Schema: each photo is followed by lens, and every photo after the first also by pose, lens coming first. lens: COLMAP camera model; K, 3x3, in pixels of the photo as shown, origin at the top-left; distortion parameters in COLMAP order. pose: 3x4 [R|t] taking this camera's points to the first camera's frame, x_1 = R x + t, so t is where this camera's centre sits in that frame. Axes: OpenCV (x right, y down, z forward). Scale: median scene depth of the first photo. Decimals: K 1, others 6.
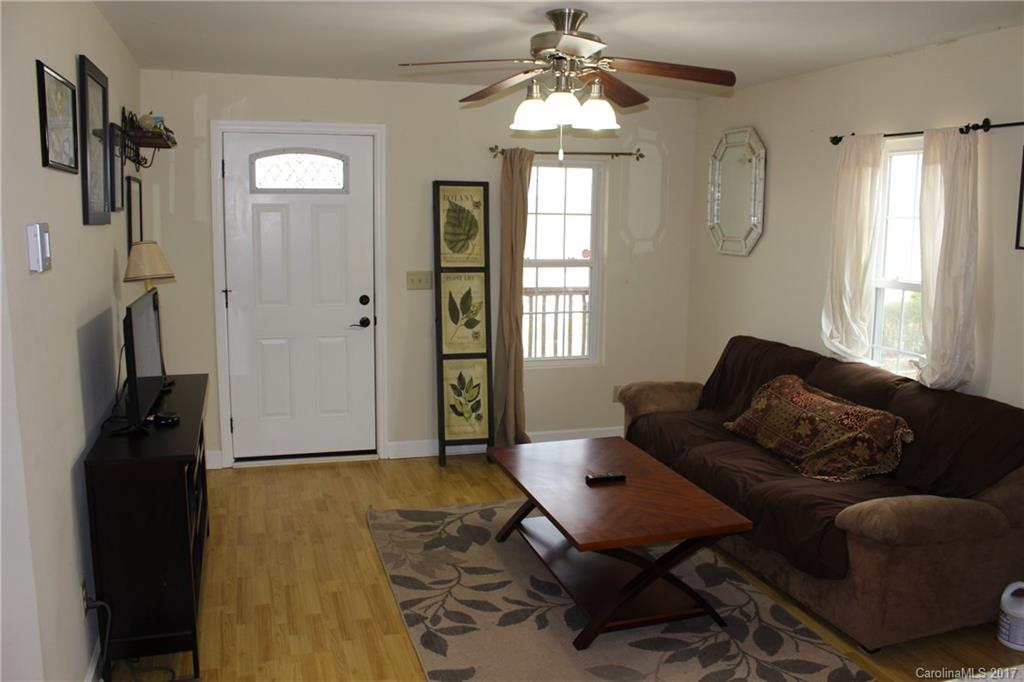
lens RADIAL K [[845.9, 0, 512.0], [0, 845.9, 341.0], [0, 0, 1]] dist [-0.157342, 0.122619]
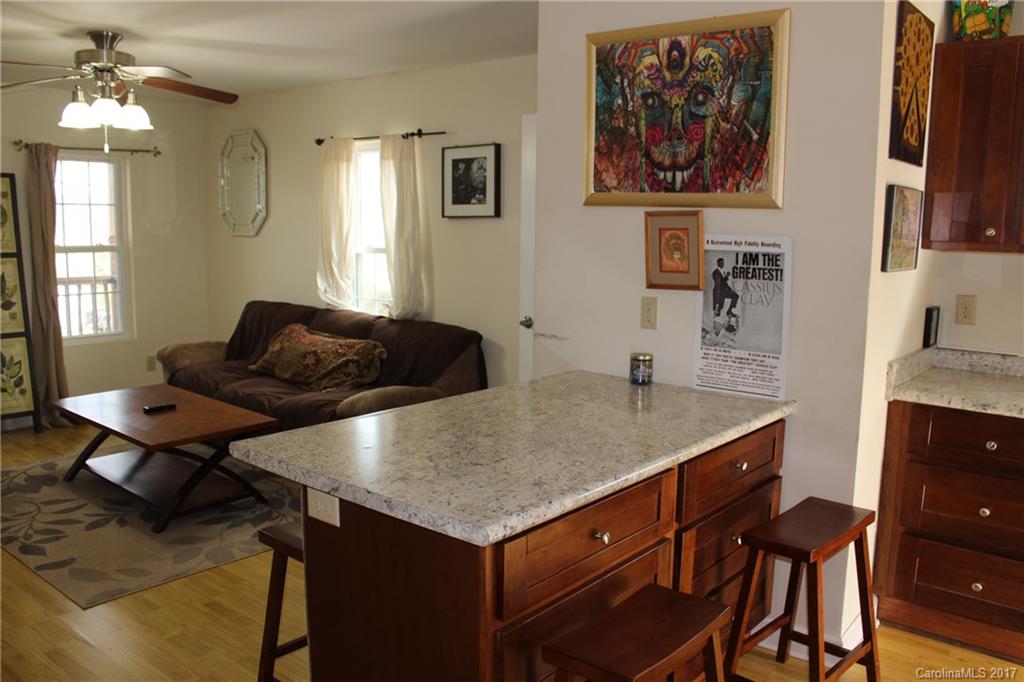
lens RADIAL K [[845.9, 0, 512.0], [0, 845.9, 341.0], [0, 0, 1]] dist [-0.157342, 0.122619]
pose [[0.838392, -0.077830, 0.539483, -0.089306], [0.078777, 0.996663, 0.021362, 0.068458], [-0.539345, 0.024589, 0.841726, -0.275837]]
